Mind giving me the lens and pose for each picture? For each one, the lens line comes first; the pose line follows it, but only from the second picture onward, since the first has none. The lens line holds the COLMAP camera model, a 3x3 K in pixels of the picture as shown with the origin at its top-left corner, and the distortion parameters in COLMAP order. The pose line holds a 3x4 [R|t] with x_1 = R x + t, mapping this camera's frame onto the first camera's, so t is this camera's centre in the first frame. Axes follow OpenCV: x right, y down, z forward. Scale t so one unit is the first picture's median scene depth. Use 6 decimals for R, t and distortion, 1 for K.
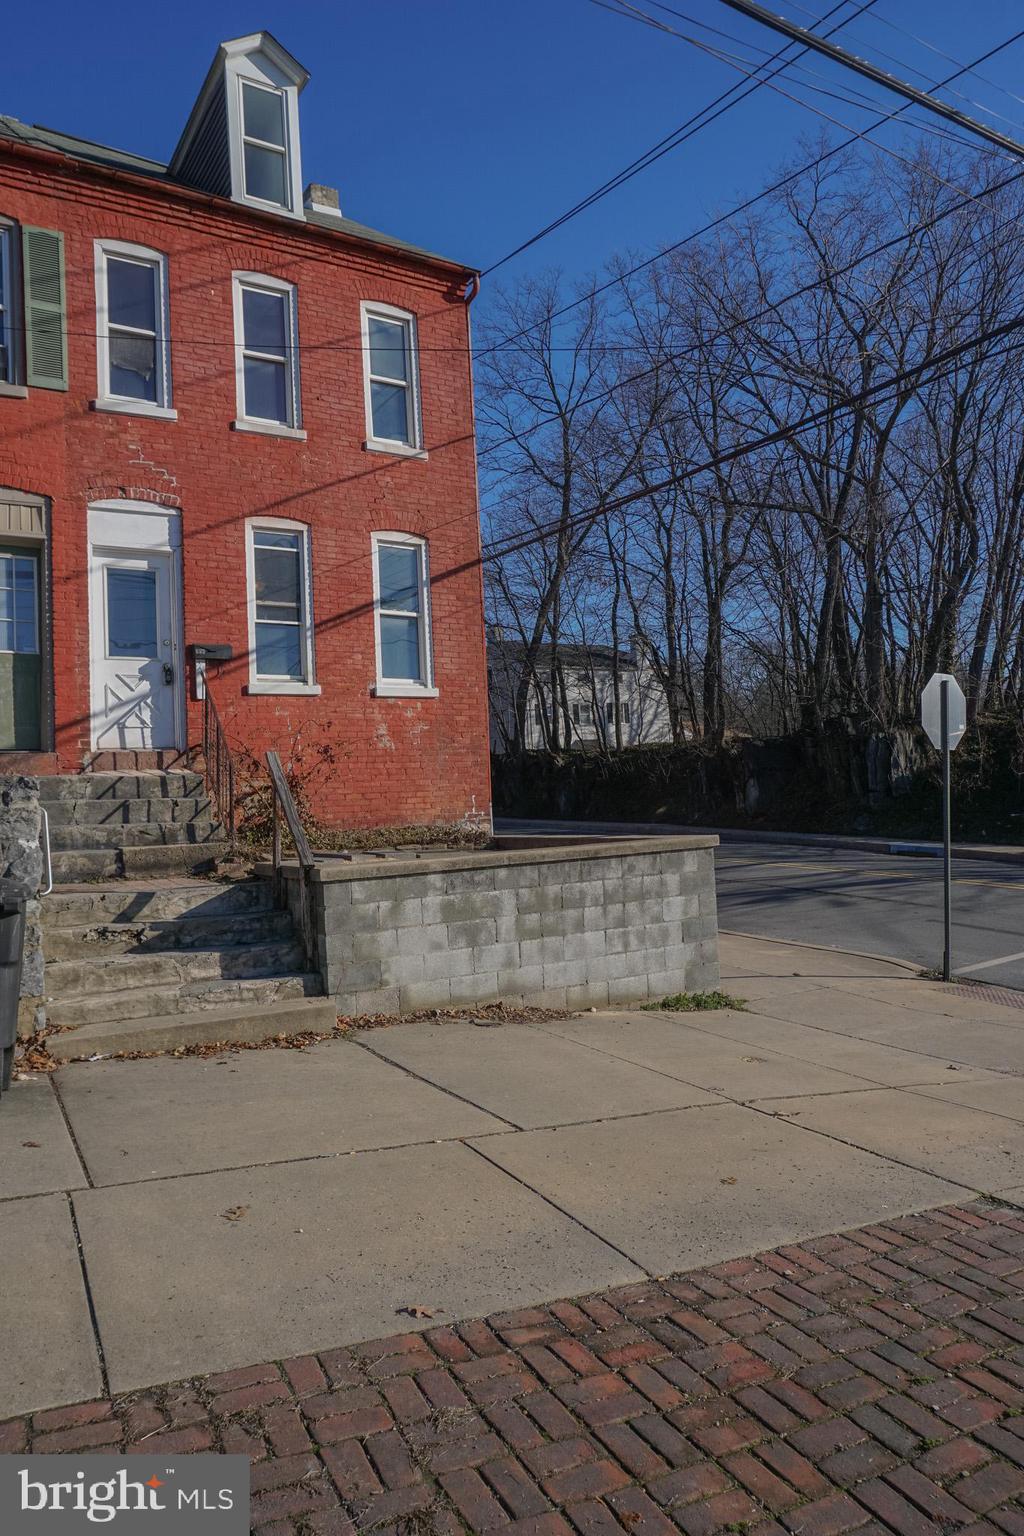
lens RADIAL K [[1033.7, 0, 523.7], [0, 1033.7, 771.0], [0, 0, 1]] dist [-0.049532, 0.026002]
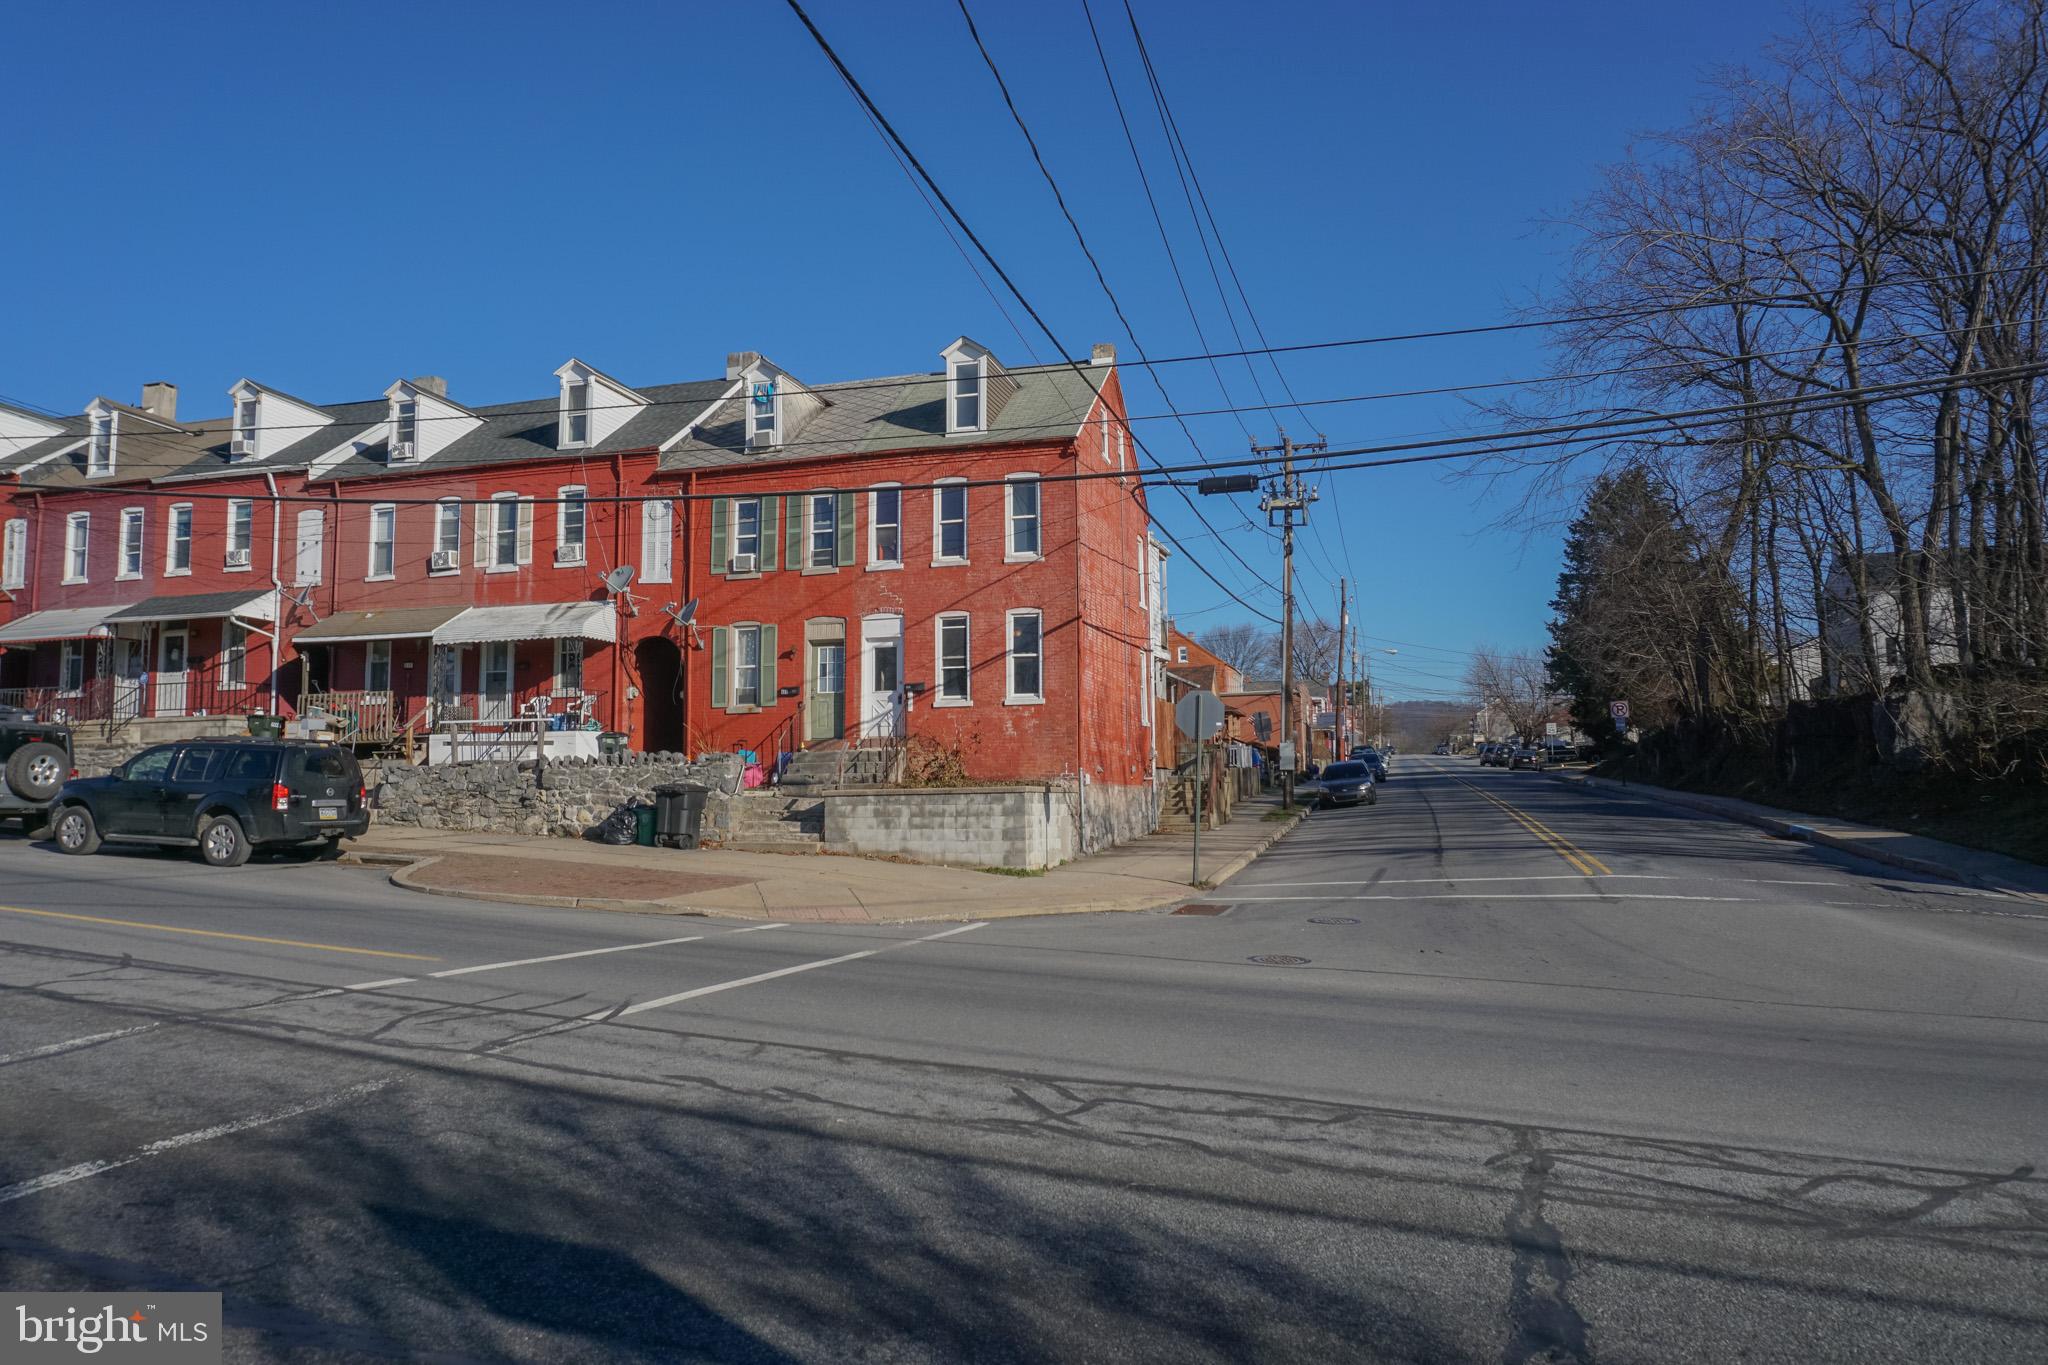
lens RADIAL K [[1378.3, 0, 1019.6], [0, 1378.3, 672.8], [0, 0, 1]] dist [-0.049532, 0.026002]
pose [[0.675489, -0.031311, -0.736705, 1.819598], [0.004466, 0.999253, -0.038375, -0.042836], [0.737356, 0.022632, 0.675125, -0.638141]]
